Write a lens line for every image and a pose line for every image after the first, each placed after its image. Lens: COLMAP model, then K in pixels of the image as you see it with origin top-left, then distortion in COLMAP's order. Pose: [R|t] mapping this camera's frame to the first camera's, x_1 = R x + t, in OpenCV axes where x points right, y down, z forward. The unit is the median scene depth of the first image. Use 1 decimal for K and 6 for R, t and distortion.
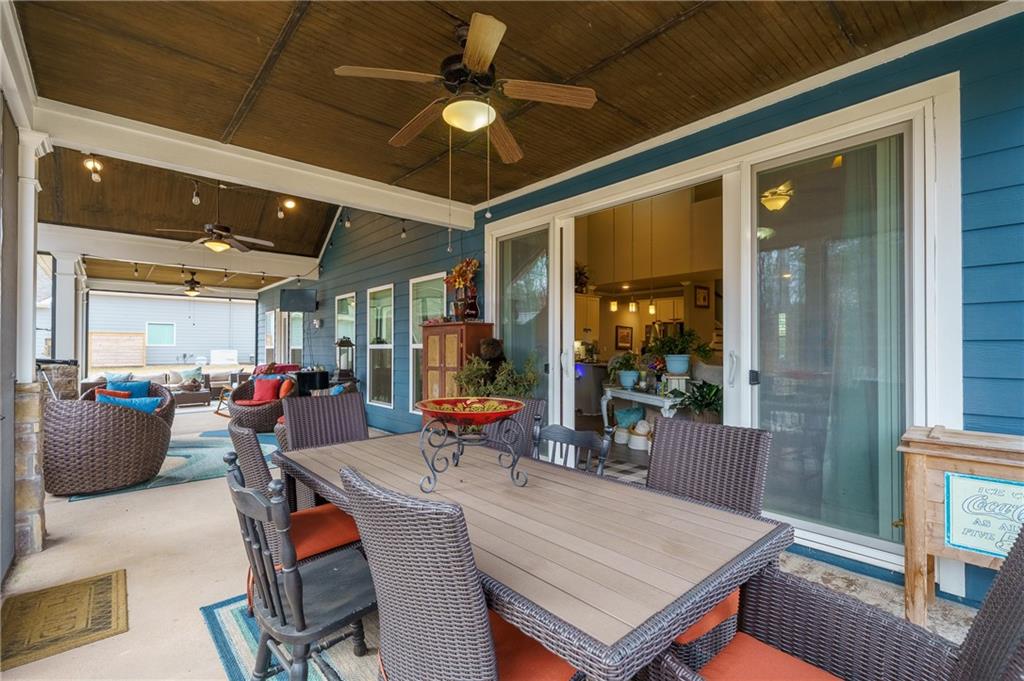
lens RADIAL K [[480.0, 0, 514.4], [0, 480.0, 345.5], [0, 0, 1]] dist [0.004177, 0.000271]
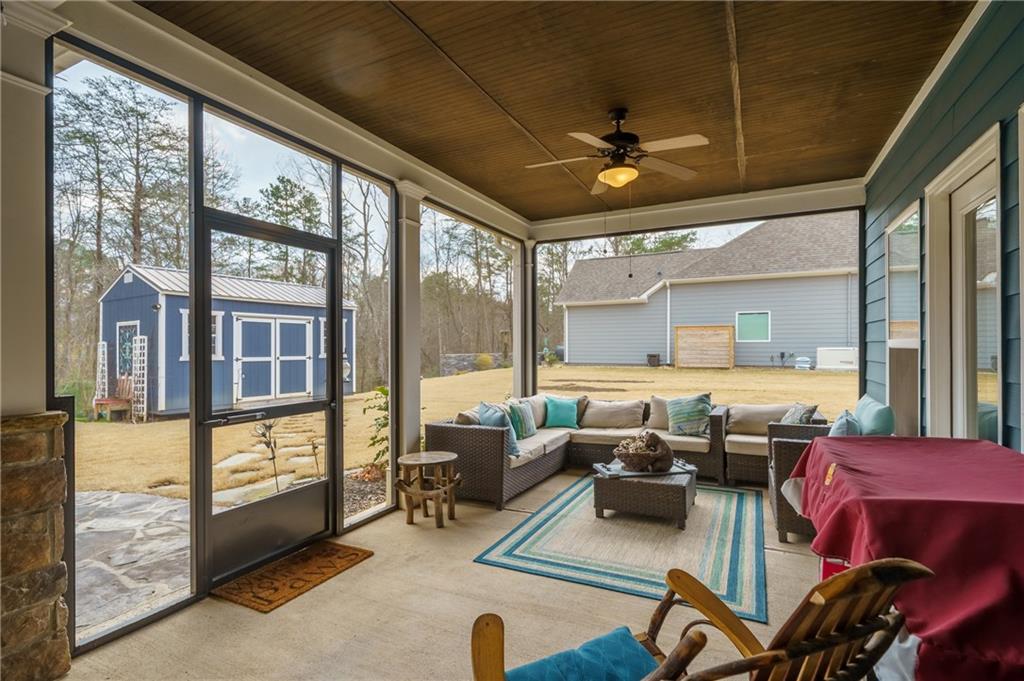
lens RADIAL K [[484.1, 0, 515.5], [0, 484.1, 343.7], [0, 0, 1]] dist [0.000854, 0.000918]
pose [[0.390711, -0.005613, -0.920496, -0.400991], [0.010387, 0.999945, -0.001689, 0.002582], [0.920455, -0.008901, 0.390748, 0.811550]]
